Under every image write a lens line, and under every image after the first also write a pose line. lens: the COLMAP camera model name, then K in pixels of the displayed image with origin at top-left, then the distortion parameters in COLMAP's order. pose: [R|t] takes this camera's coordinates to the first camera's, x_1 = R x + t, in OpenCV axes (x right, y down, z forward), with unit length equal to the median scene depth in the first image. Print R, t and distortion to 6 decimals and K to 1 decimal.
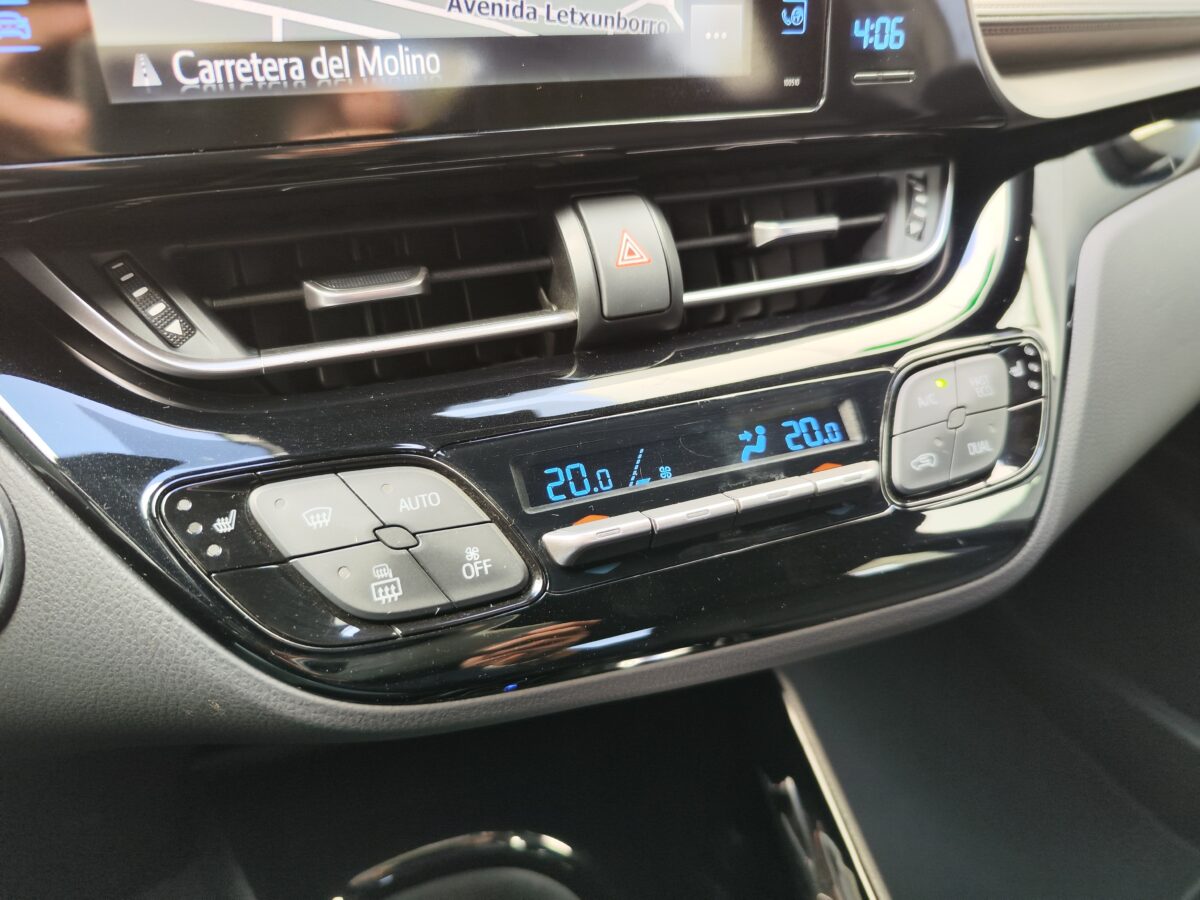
lens RADIAL K [[828.8, 0, 595.7], [0, 828.8, 432.6], [0, 0, 1]] dist [-0.030197, -0.000767]
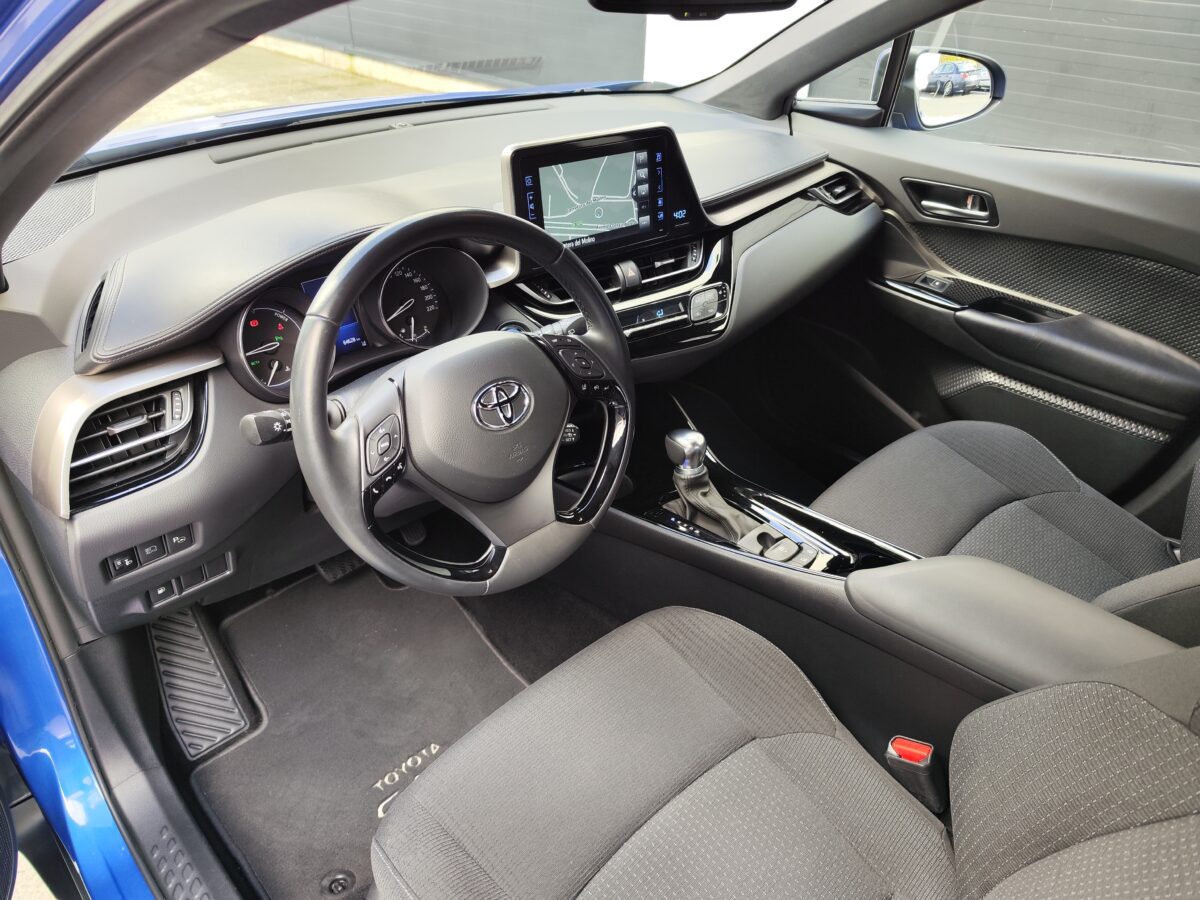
lens RADIAL K [[824.5, 0, 600.0], [0, 824.5, 450.0], [0, 0, 1]] dist [0.012579, 0.000423]
pose [[0.982067, -0.109175, 0.153706, -1.062113], [0.101857, 0.993292, 0.054735, 0.557652], [-0.158650, -0.038097, 0.986600, -3.997589]]
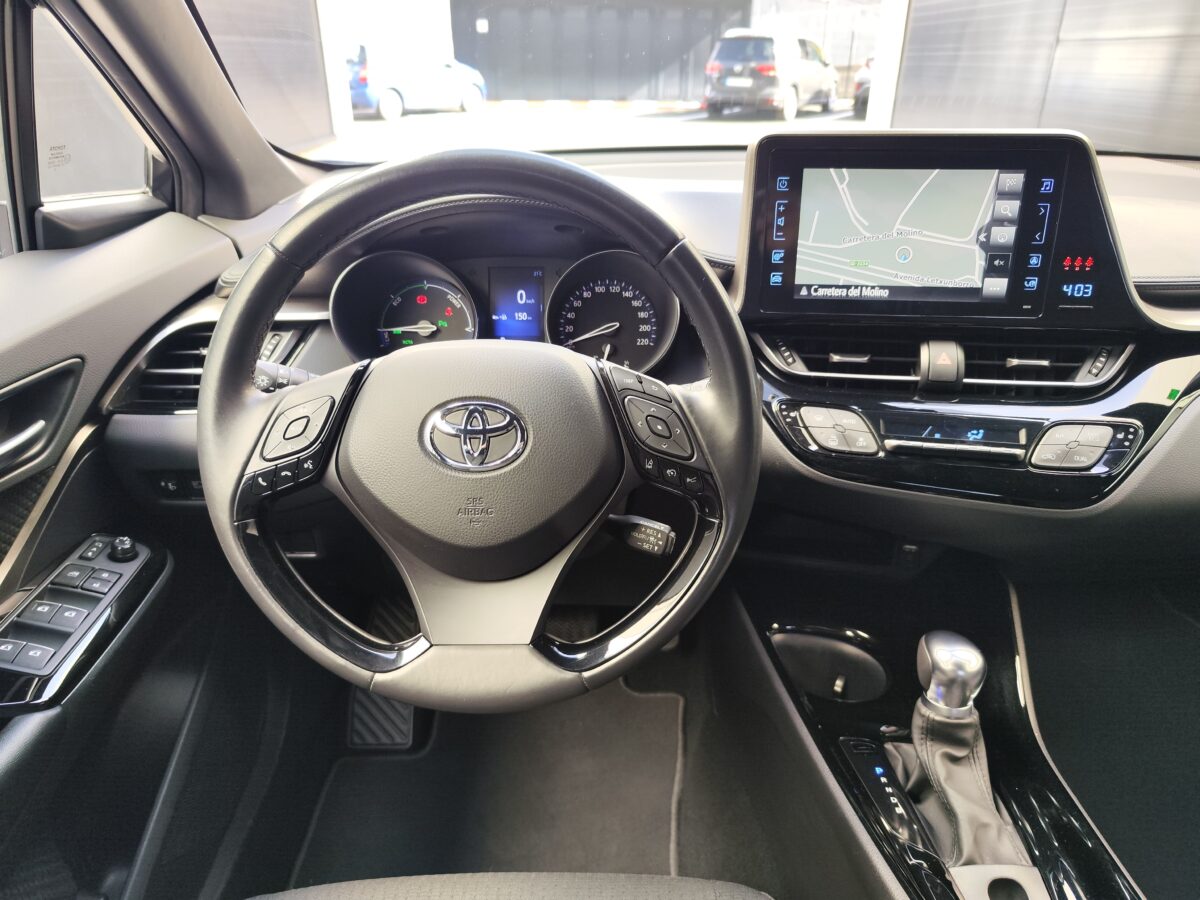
lens RADIAL K [[810.8, 0, 600.0], [0, 810.8, 450.0], [0, 0, 1]] dist [-0.000926, 0.000579]
pose [[0.838502, 0.201114, -0.506426, 0.596653], [-0.254241, 0.966427, -0.037162, 0.552237], [0.481950, 0.159915, 0.861482, -2.182716]]
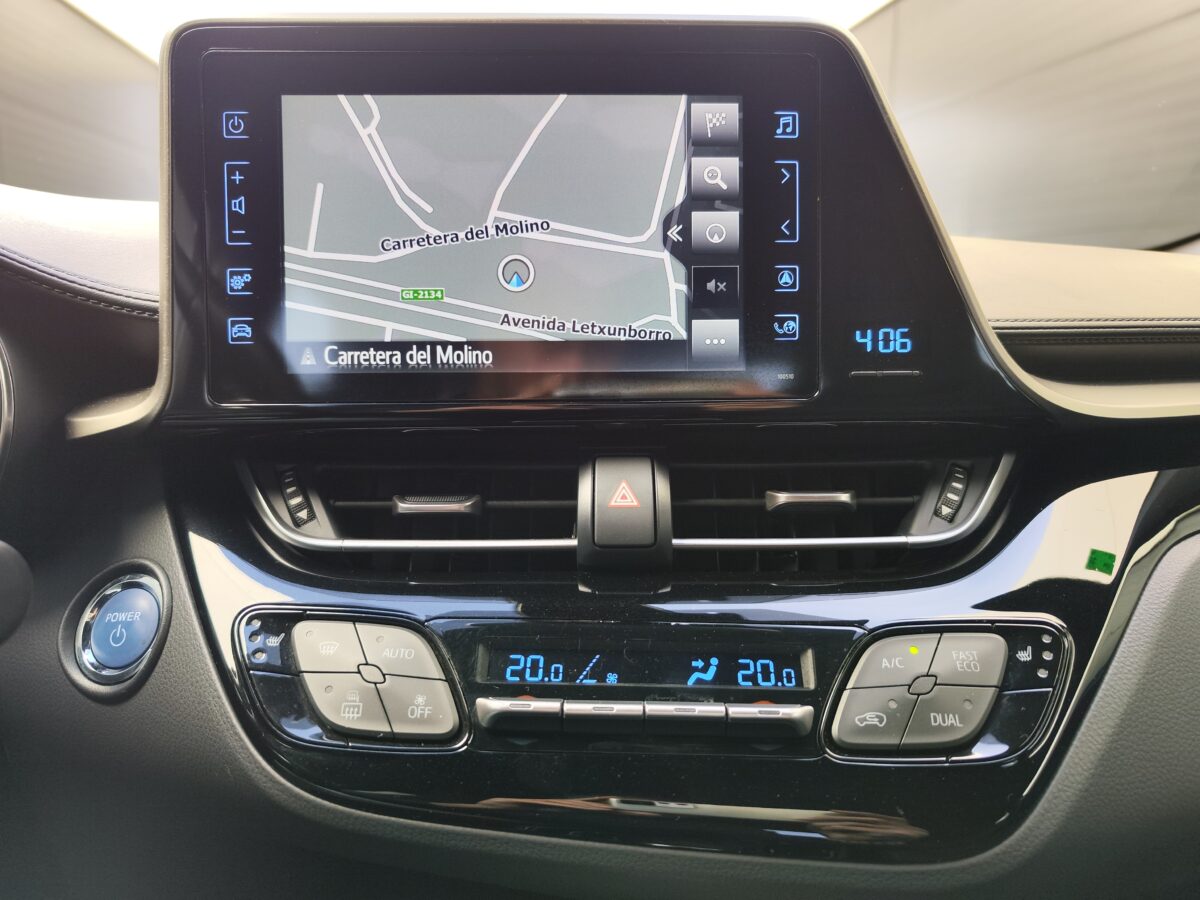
lens RADIAL K [[816.3, 0, 600.0], [0, 816.3, 450.0], [0, 0, 1]] dist [-0.020343, -0.000816]
pose [[0.903728, 0.047320, -0.425483, 0.606440], [-0.192385, 0.932754, -0.304891, 0.113025], [0.382443, 0.357396, 0.852060, -0.109838]]
